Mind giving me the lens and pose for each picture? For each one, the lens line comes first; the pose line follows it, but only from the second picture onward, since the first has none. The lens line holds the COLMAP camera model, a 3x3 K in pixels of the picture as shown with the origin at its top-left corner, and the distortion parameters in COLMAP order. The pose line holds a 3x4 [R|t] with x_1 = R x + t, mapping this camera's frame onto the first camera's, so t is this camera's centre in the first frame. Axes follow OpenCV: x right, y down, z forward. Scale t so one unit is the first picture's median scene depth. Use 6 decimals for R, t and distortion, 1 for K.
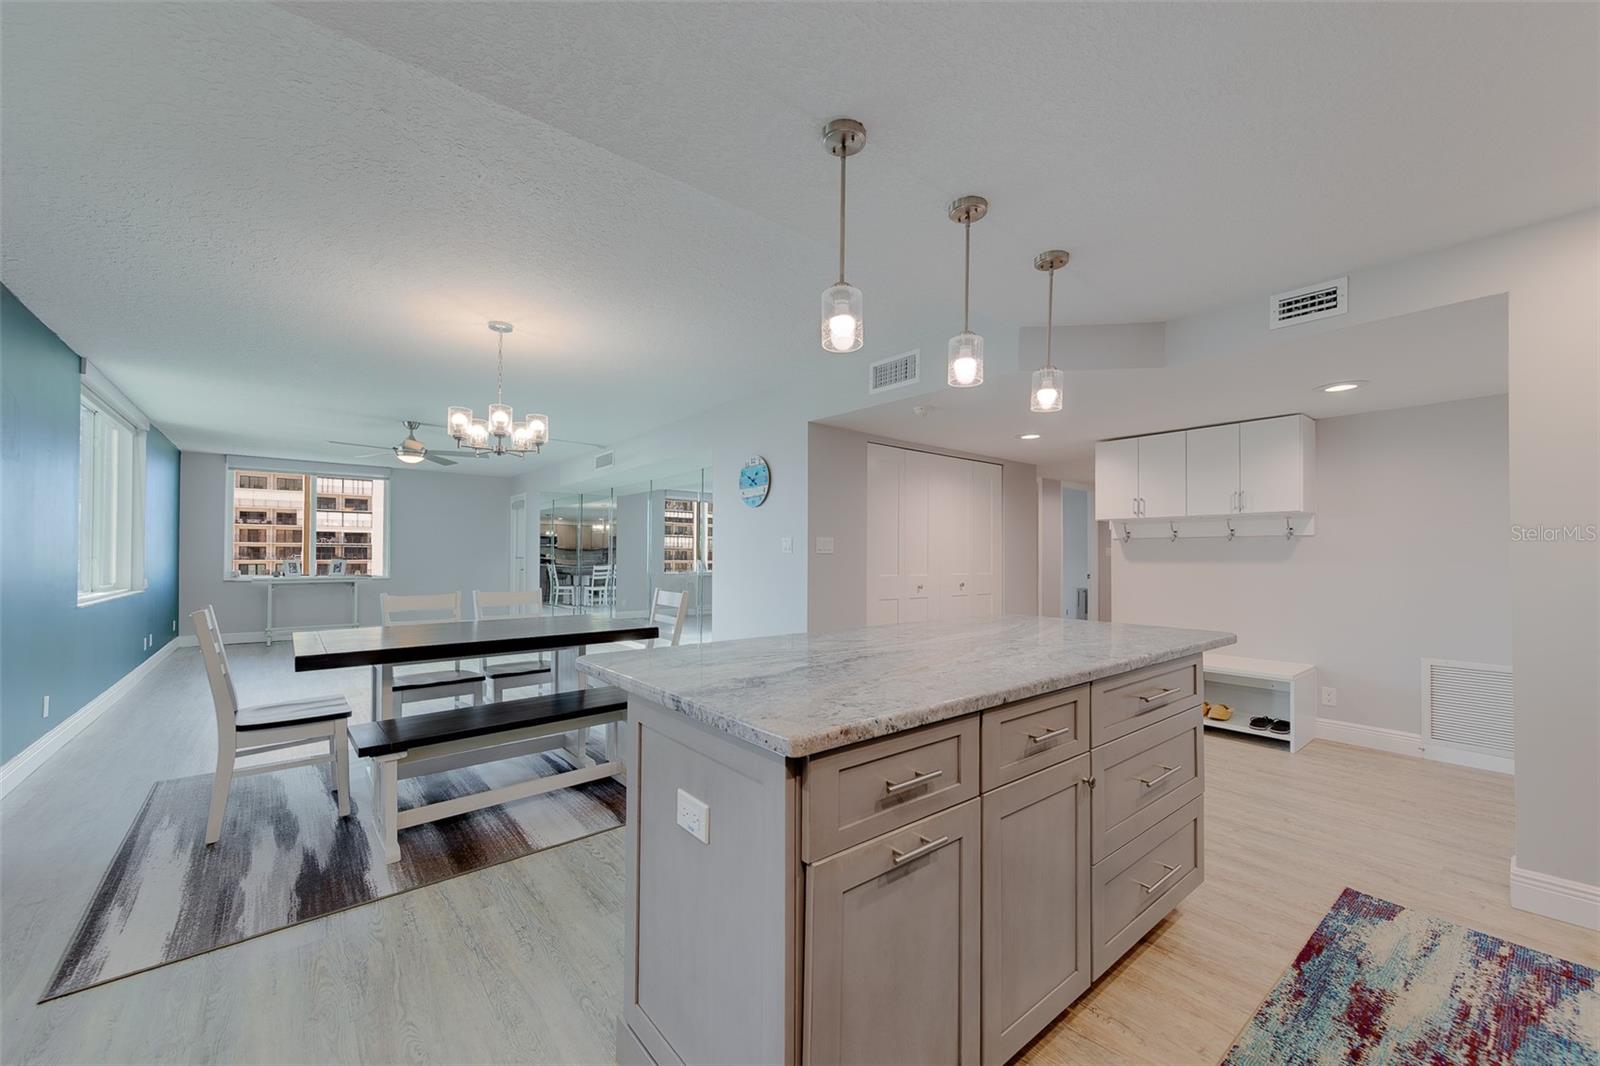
lens RADIAL K [[628.0, 0, 792.5], [0, 628.0, 553.8], [0, 0, 1]] dist [0.000843, 0.000282]
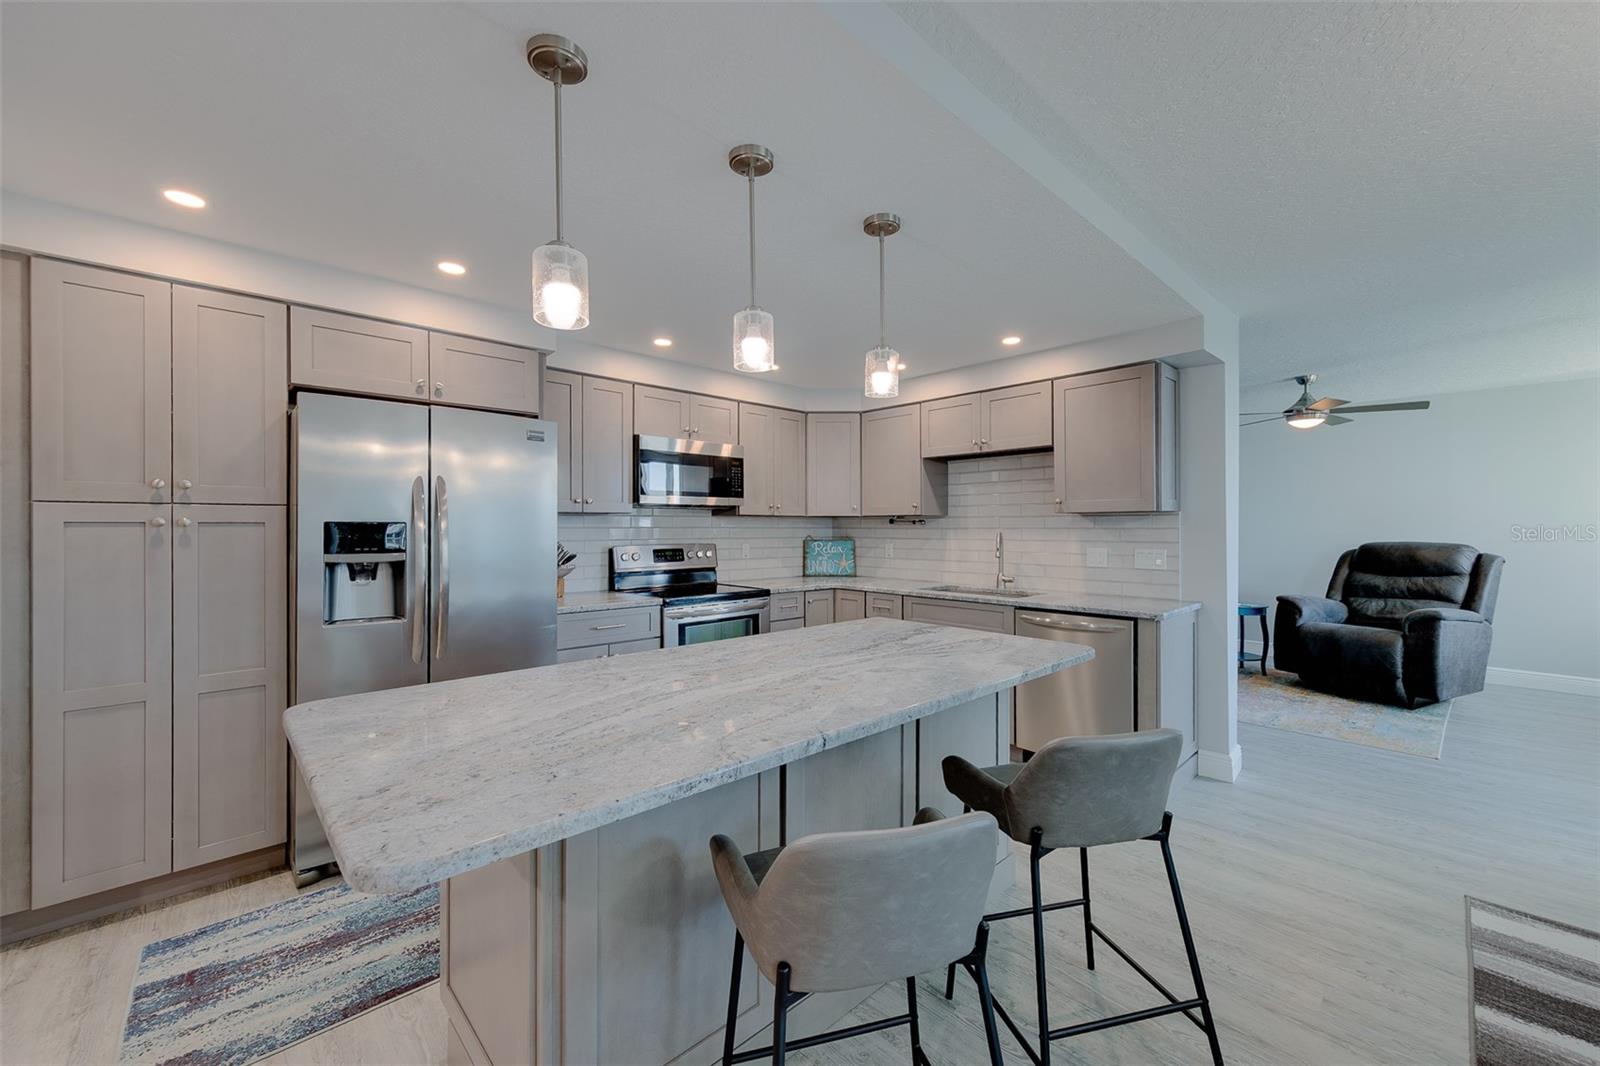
lens RADIAL K [[640.5, 0, 797.1], [0, 640.5, 522.3], [0, 0, 1]] dist [0.000677, 0.000165]
pose [[-0.997902, -0.004022, -0.064620, 0.272502], [-0.003281, 0.999928, -0.011567, -0.057926], [0.064662, -0.011331, -0.997843, 1.855275]]
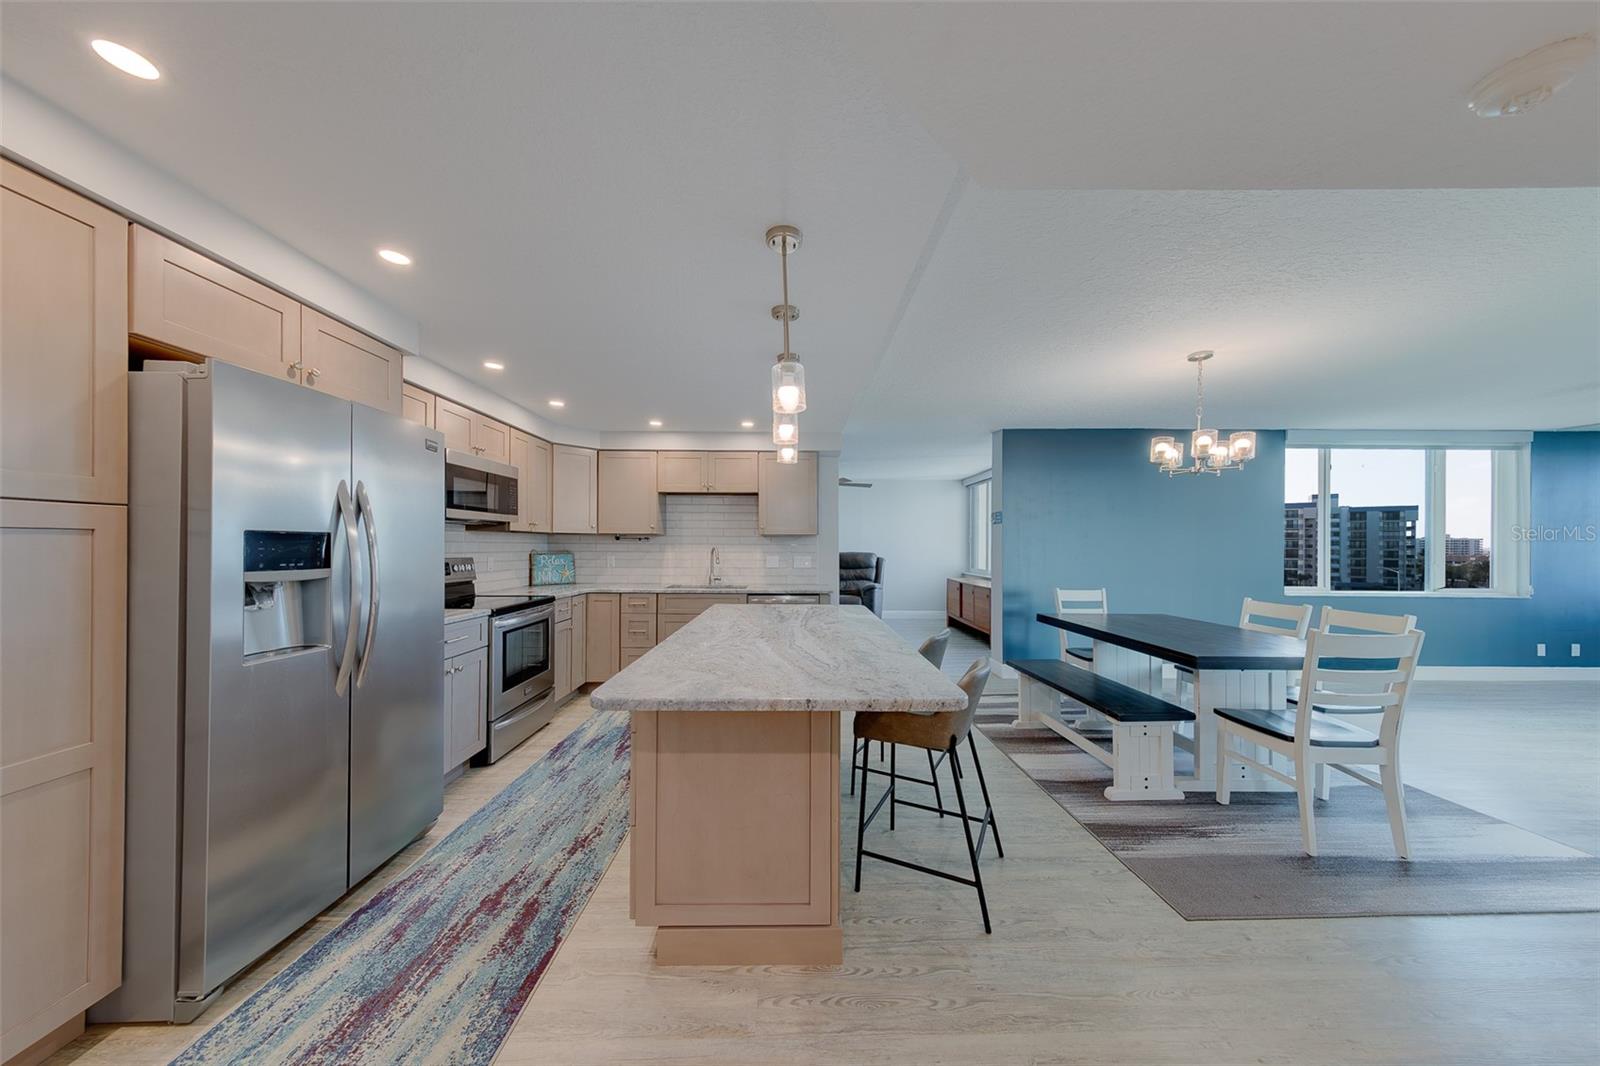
lens RADIAL K [[516.2, 0, 802.7], [0, 516.2, 543.8], [0, 0, 1]] dist [0.000317, 0.000068]
pose [[-0.623292, -0.008774, -0.781940, 1.120006], [-0.003945, 0.999960, -0.008076, -0.047937], [0.781979, -0.001949, -0.623302, 1.711912]]
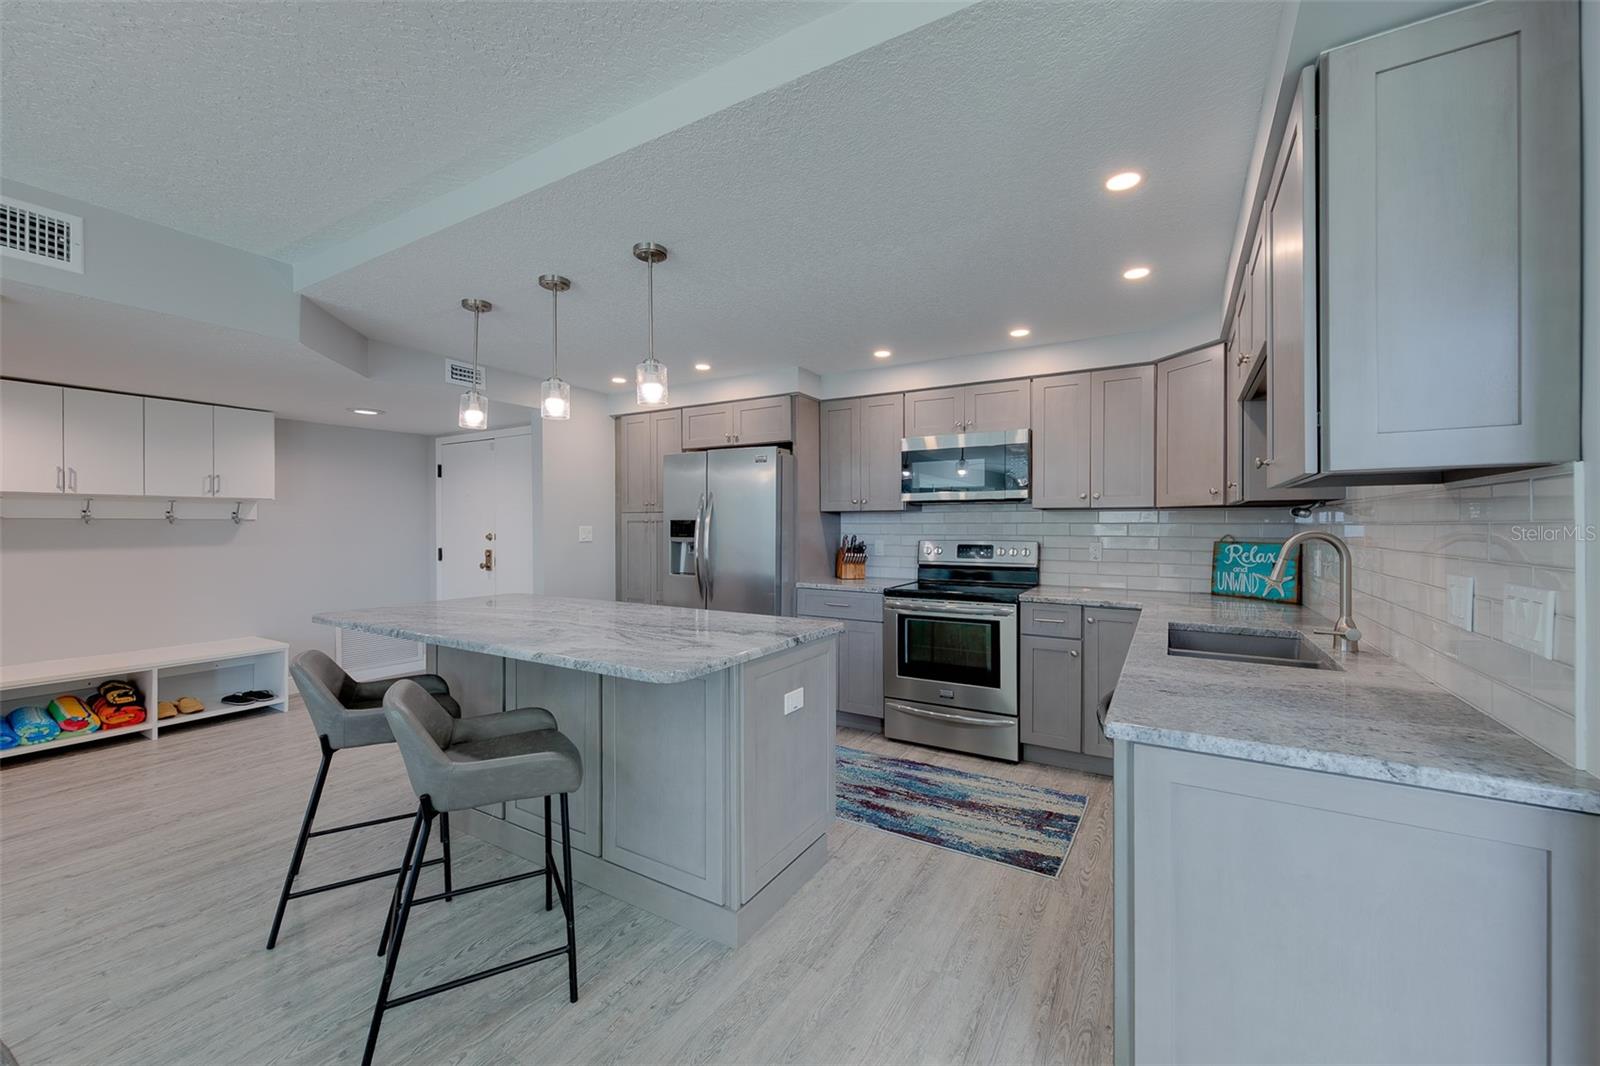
lens RADIAL K [[605.8, 0, 812.2], [0, 605.8, 533.1], [0, 0, 1]] dist [-0.000937, -0.000011]
pose [[-0.346012, -0.011164, 0.938164, -1.073228], [-0.006913, 0.999932, 0.009350, -0.048124], [-0.938204, -0.003251, -0.346066, 0.926872]]
